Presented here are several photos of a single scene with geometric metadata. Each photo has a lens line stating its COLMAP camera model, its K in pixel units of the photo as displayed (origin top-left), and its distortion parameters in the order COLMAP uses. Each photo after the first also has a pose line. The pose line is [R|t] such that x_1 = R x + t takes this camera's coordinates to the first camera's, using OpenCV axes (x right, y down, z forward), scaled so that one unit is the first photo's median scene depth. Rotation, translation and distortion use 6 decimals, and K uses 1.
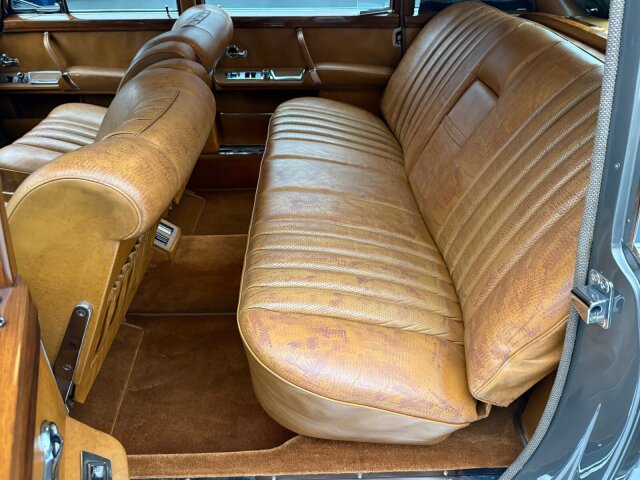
lens RADIAL K [[436.3, 0, 318.3], [0, 436.3, 242.1], [0, 0, 1]] dist [0.094341, -0.092430]
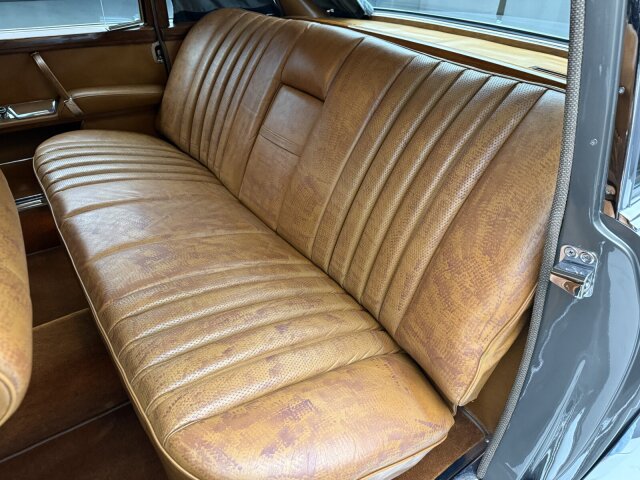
lens RADIAL K [[436.3, 0, 318.3], [0, 436.3, 242.1], [0, 0, 1]] dist [0.094341, -0.092430]
pose [[0.847666, -0.292045, 0.442914, -0.089627], [0.302407, 0.951923, 0.048913, -0.049275], [-0.435905, 0.092479, 0.895229, 0.105075]]
